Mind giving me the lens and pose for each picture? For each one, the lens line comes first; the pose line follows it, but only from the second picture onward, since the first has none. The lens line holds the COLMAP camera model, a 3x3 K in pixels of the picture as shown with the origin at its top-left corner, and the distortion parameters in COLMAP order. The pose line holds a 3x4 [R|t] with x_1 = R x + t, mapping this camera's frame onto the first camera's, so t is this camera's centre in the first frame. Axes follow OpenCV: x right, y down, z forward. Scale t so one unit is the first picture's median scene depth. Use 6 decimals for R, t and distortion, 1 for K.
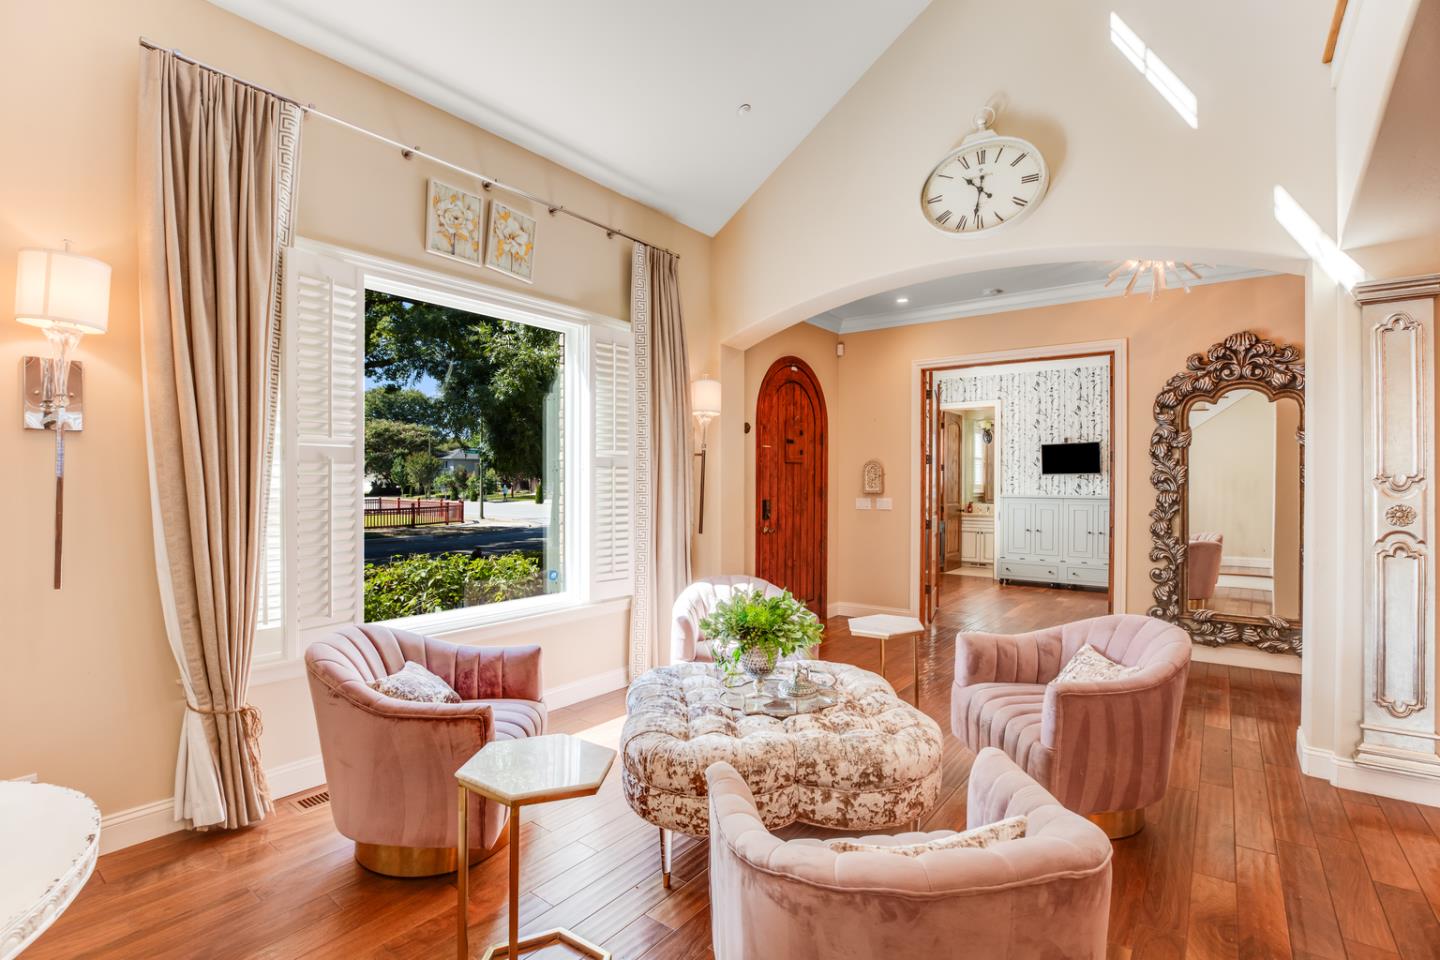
lens RADIAL K [[690.7, 0, 734.4], [0, 690.7, 477.6], [0, 0, 1]] dist [-0.011294, -0.001158]
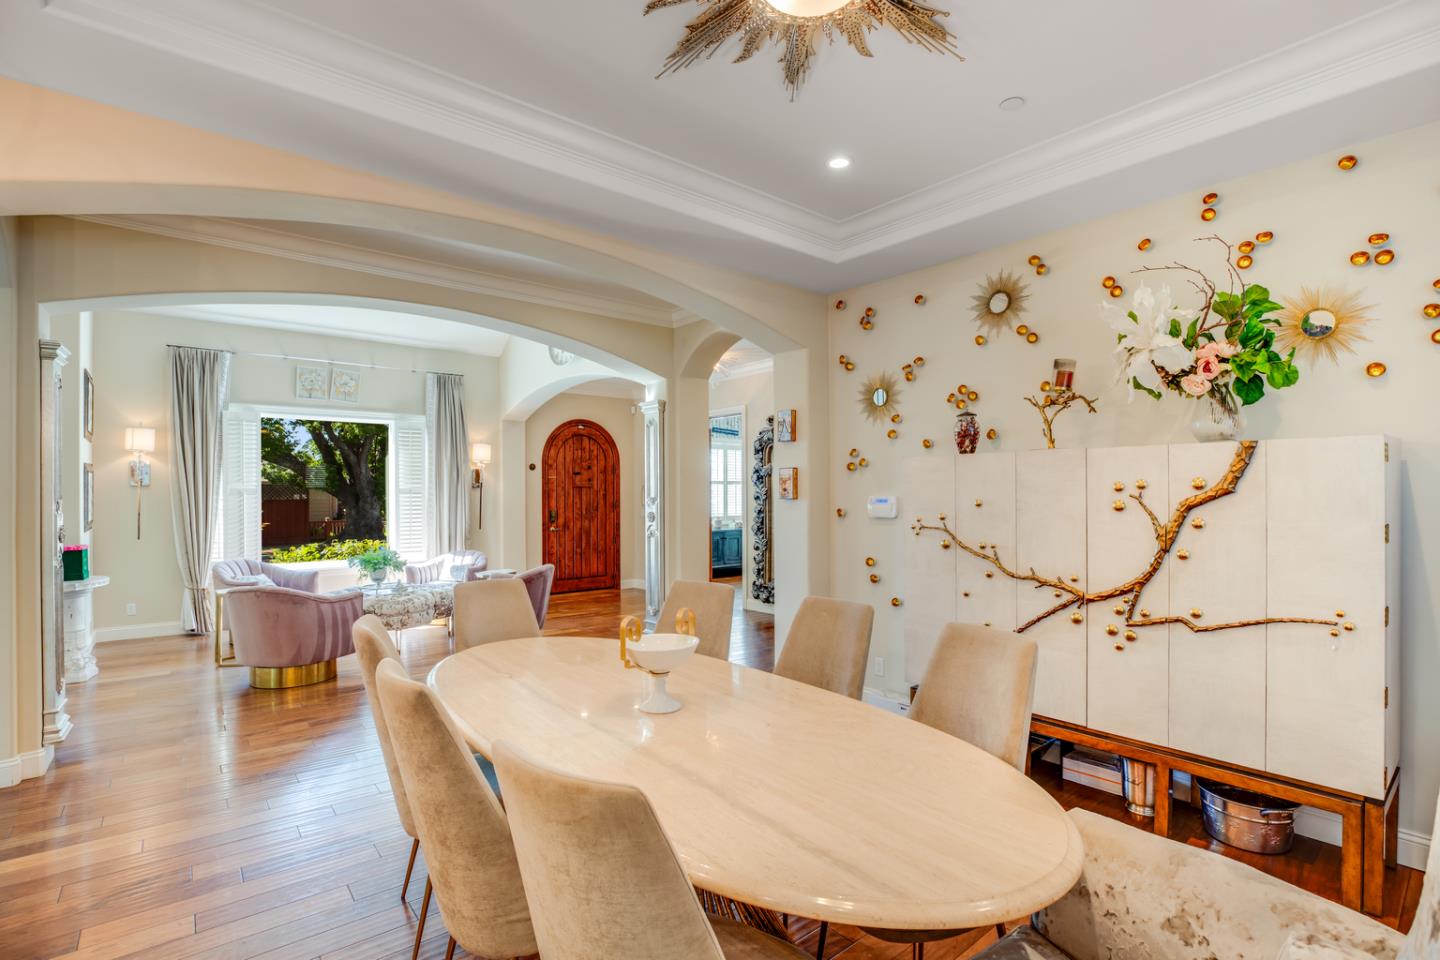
lens RADIAL K [[690.7, 0, 723.5], [0, 690.7, 491.6], [0, 0, 1]] dist [-0.011294, -0.001158]
pose [[0.965151, -0.009842, -0.261508, 1.129982], [0.010053, 0.999949, -0.000530, -0.009344], [0.261500, -0.002118, 0.965201, -0.607986]]
